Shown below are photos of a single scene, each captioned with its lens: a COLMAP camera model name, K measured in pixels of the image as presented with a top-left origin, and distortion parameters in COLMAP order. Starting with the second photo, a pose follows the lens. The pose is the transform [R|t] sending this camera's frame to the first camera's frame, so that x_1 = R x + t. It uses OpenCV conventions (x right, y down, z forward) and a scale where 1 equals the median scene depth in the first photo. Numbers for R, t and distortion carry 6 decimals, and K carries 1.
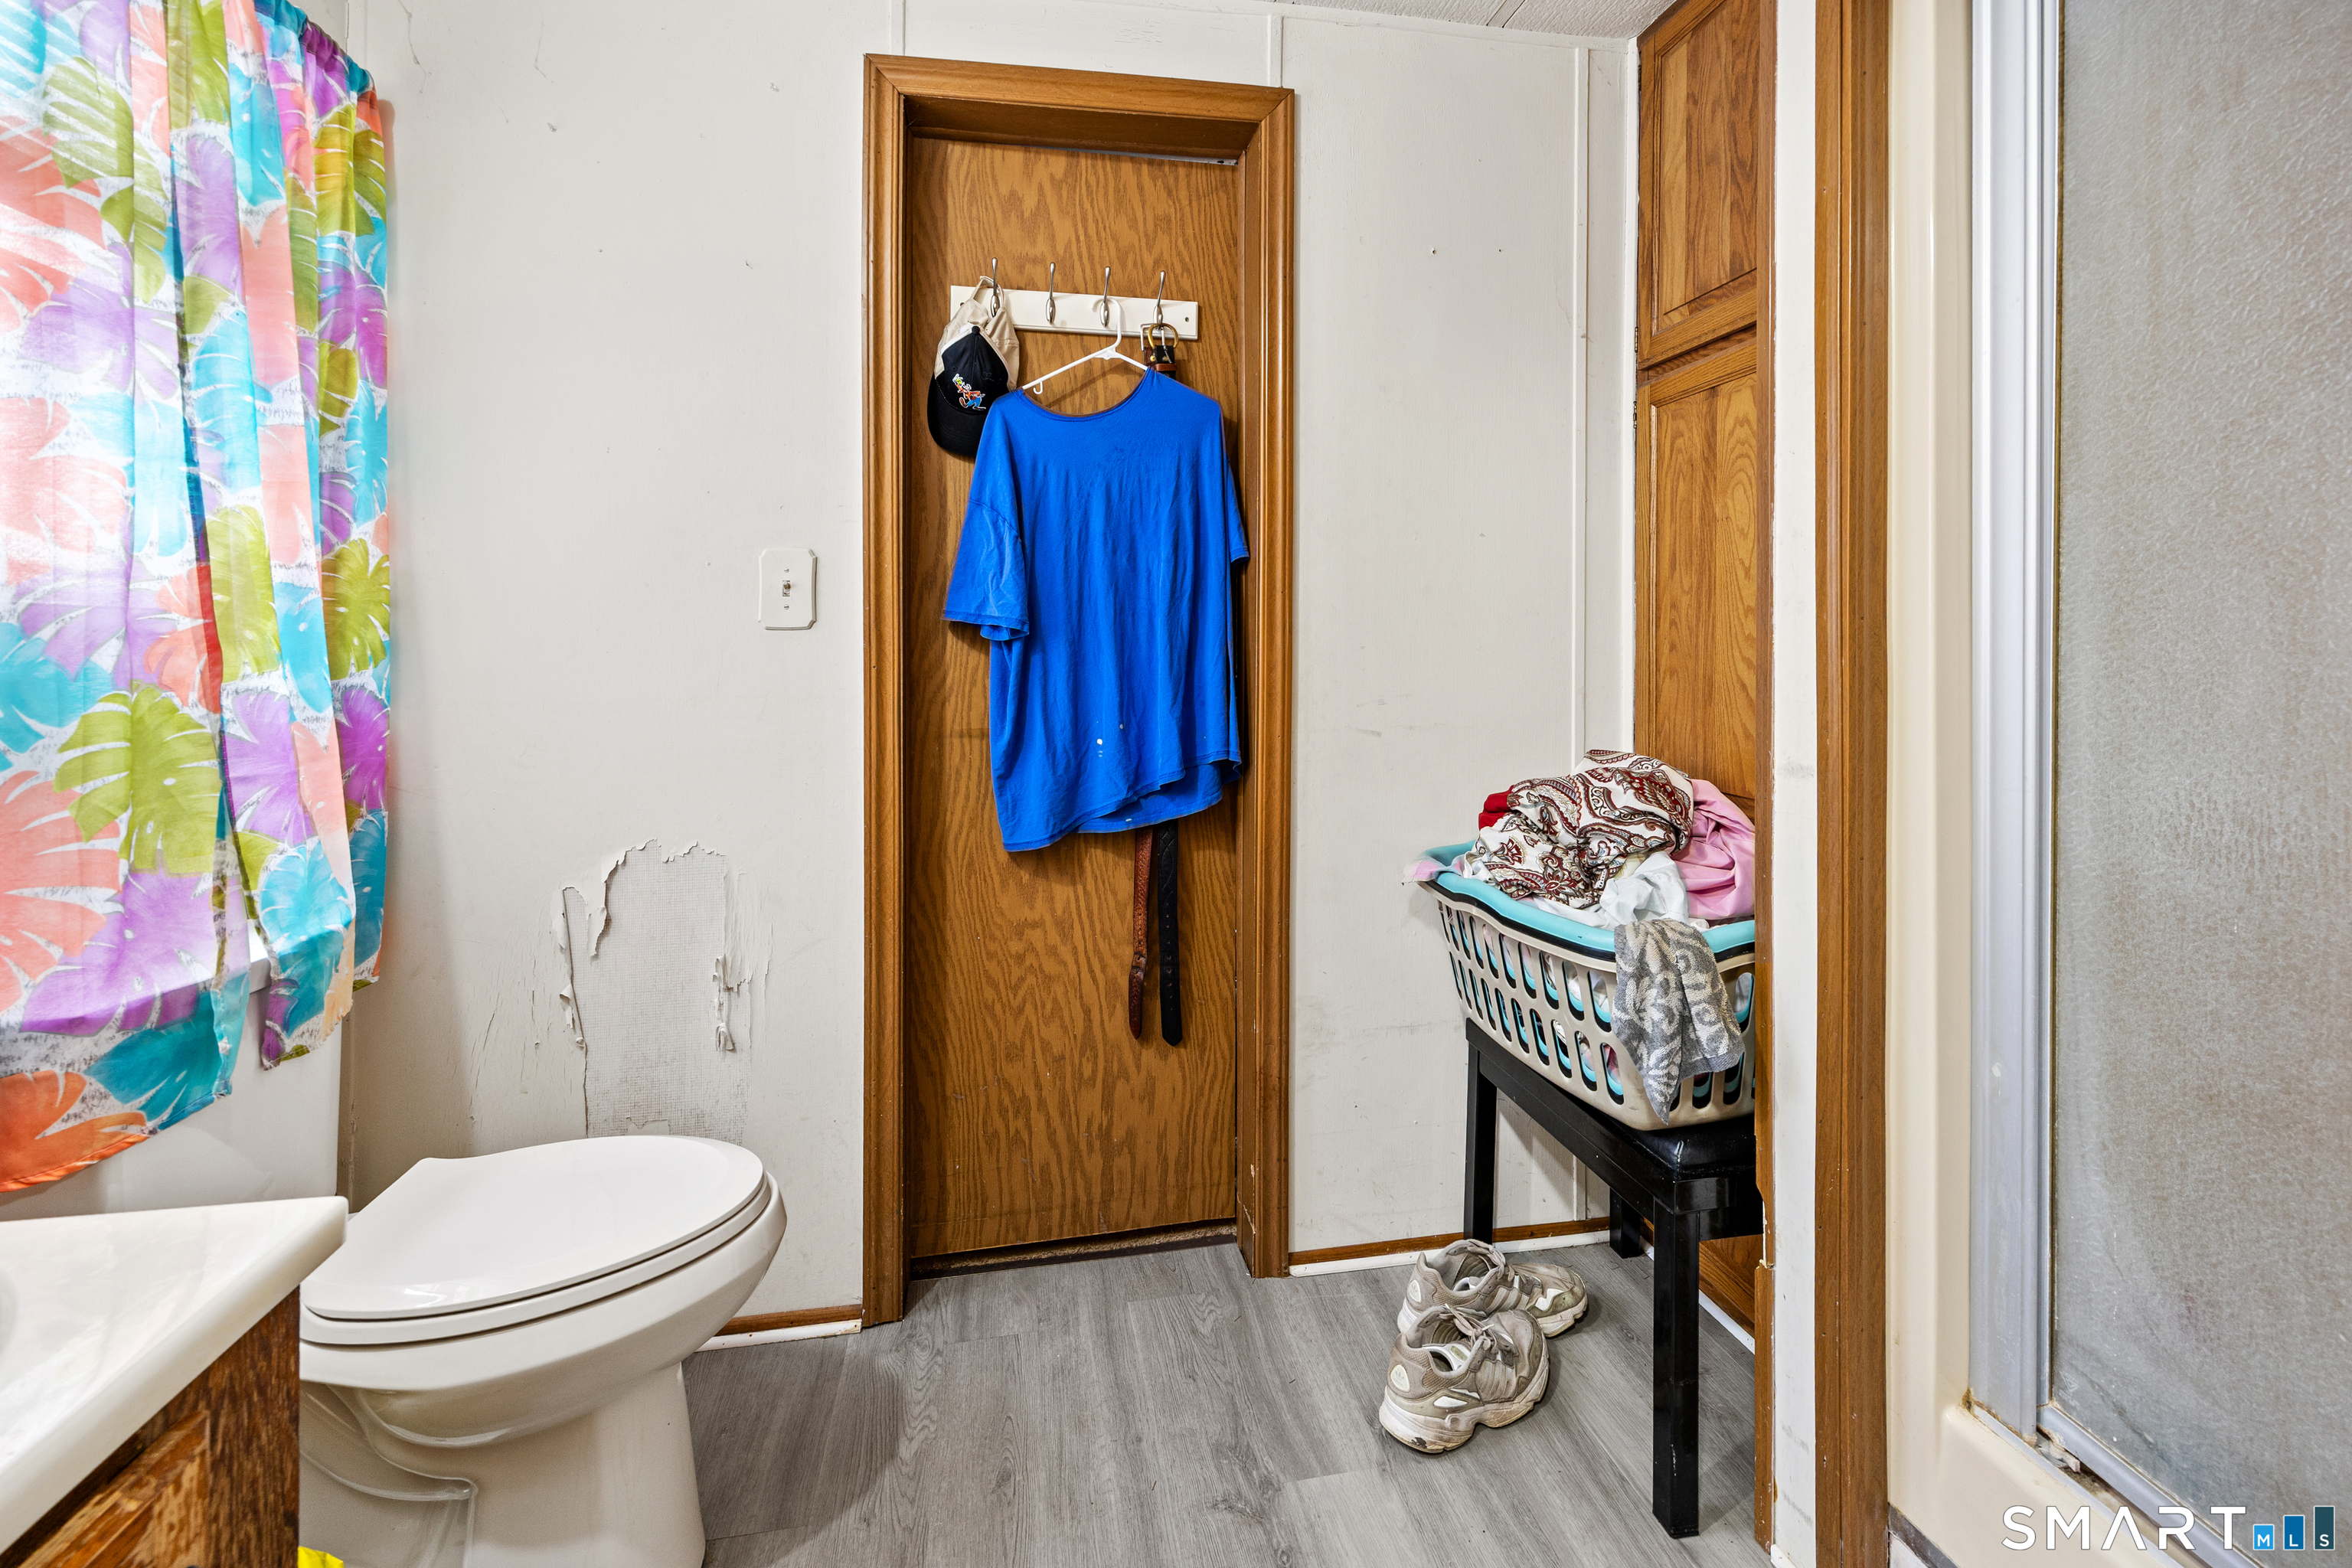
lens RADIAL K [[959.1, 0, 1181.9], [0, 959.1, 662.0], [0, 0, 1]] dist [-0.000272, -0.000631]
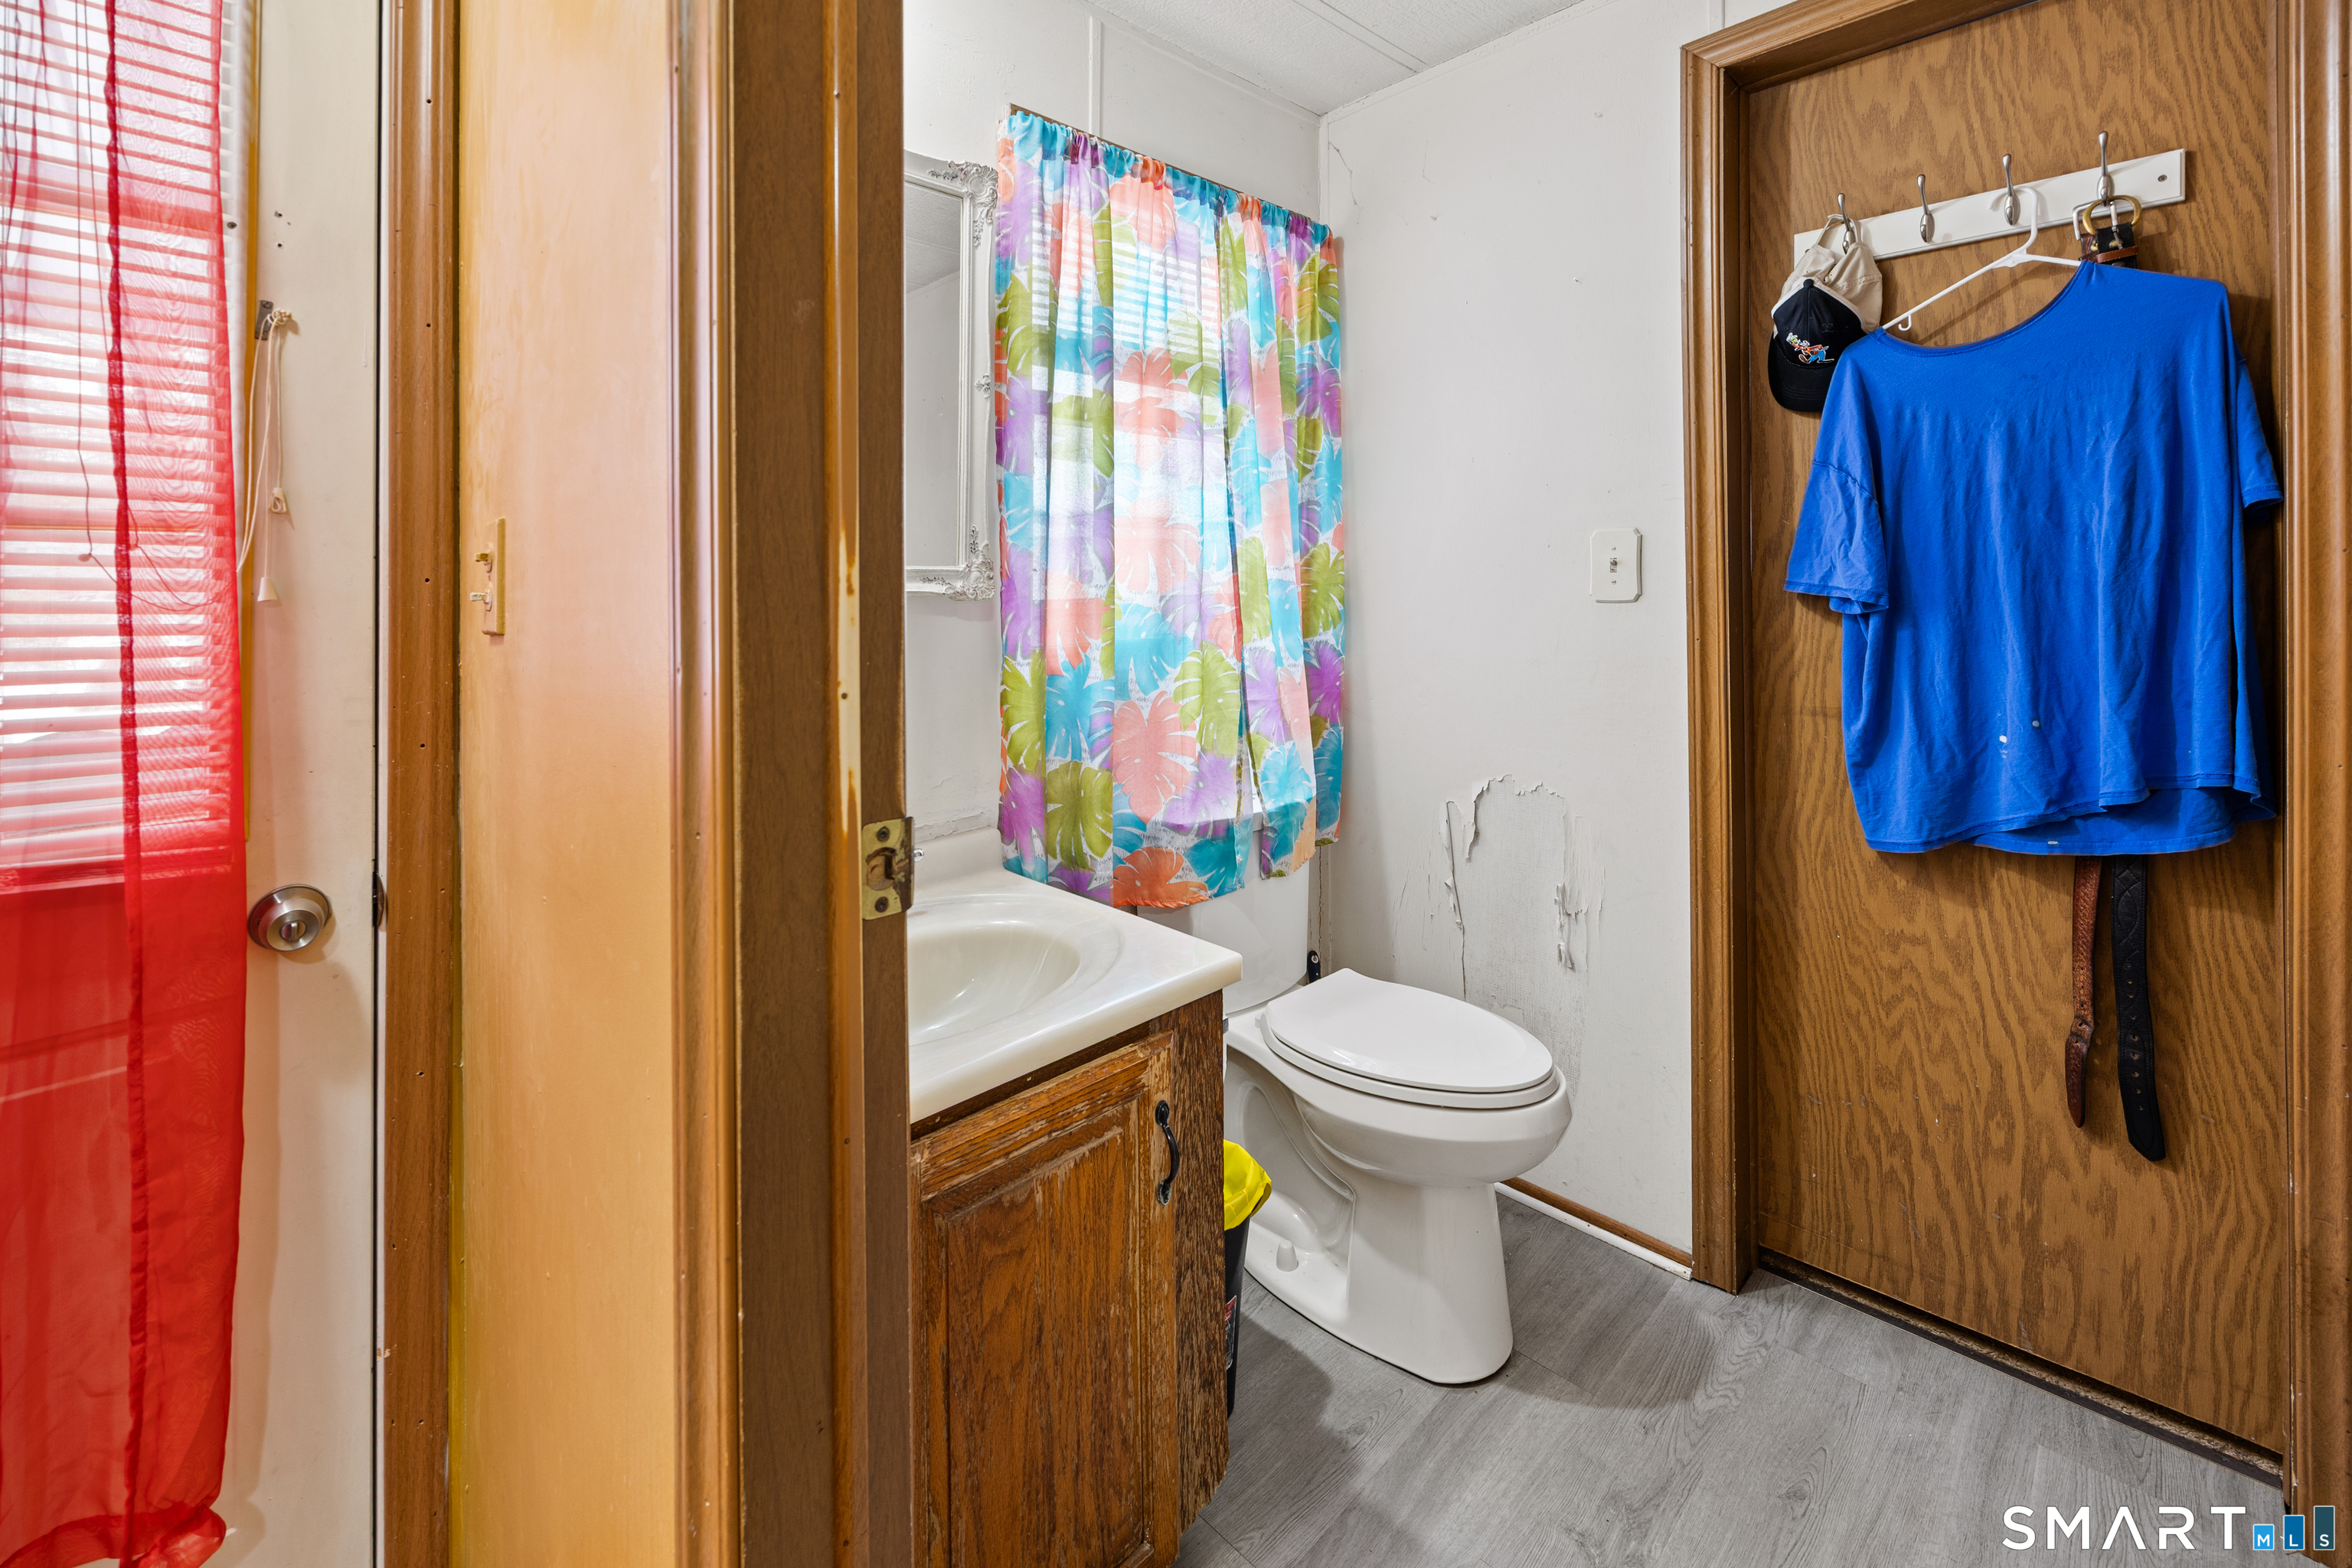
lens RADIAL K [[950.8, 0, 1156.1], [0, 950.8, 625.0], [0, 0, 1]] dist [0.000670, 0.000196]
pose [[0.570247, 0.026214, -0.821055, 0.172151], [-0.001657, 0.999525, 0.030761, -0.038723], [0.821472, -0.016181, 0.570020, -0.045500]]
